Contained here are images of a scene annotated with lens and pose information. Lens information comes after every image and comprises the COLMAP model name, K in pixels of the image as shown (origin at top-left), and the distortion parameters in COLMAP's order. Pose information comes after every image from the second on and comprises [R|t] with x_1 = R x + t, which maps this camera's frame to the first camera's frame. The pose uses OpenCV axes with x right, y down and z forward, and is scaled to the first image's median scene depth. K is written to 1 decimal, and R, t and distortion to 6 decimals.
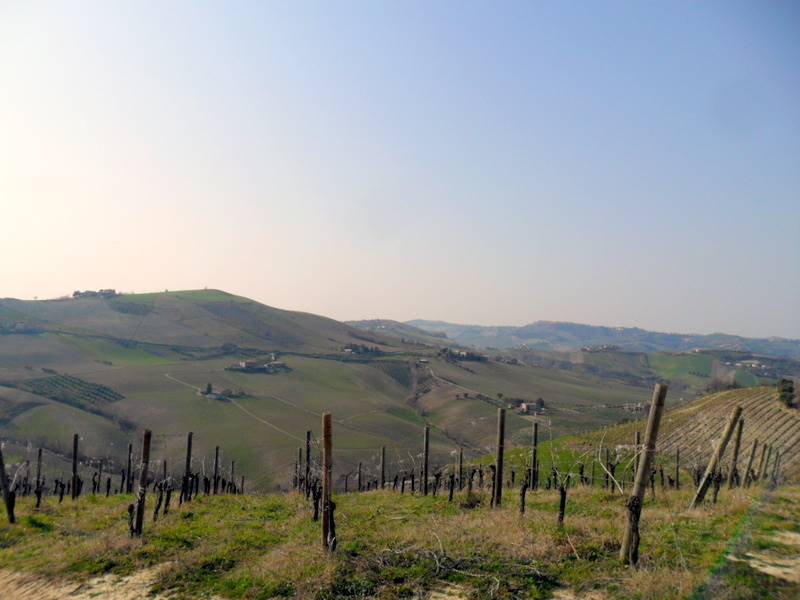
lens RADIAL K [[654.8, 0, 405.1], [0, 654.8, 299.1], [0, 0, 1]] dist [-0.015132, -0.000228]
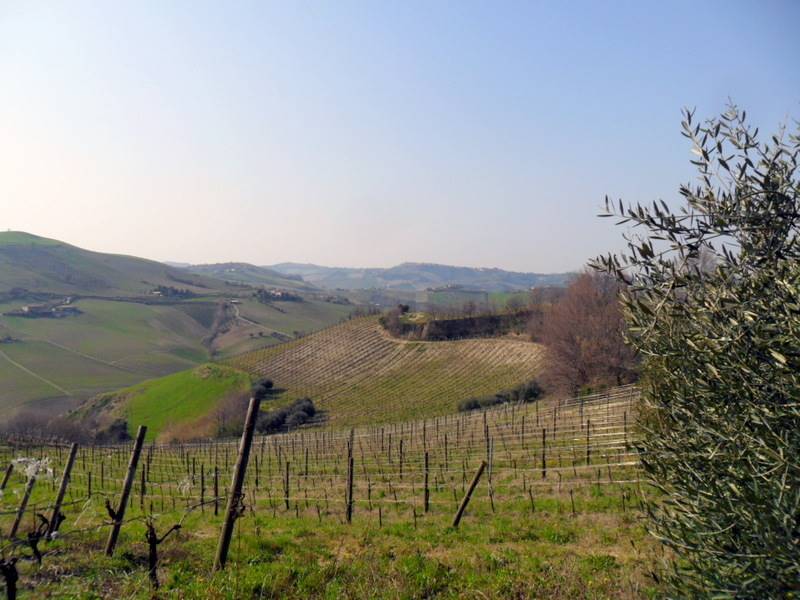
lens RADIAL K [[654.8, 0, 405.1], [0, 654.8, 299.1], [0, 0, 1]] dist [-0.015132, -0.000228]
pose [[0.983688, -0.021378, 0.178610, 0.107495], [0.005761, 0.996147, 0.087504, 0.004007], [-0.179793, -0.085048, 0.980021, -0.029962]]
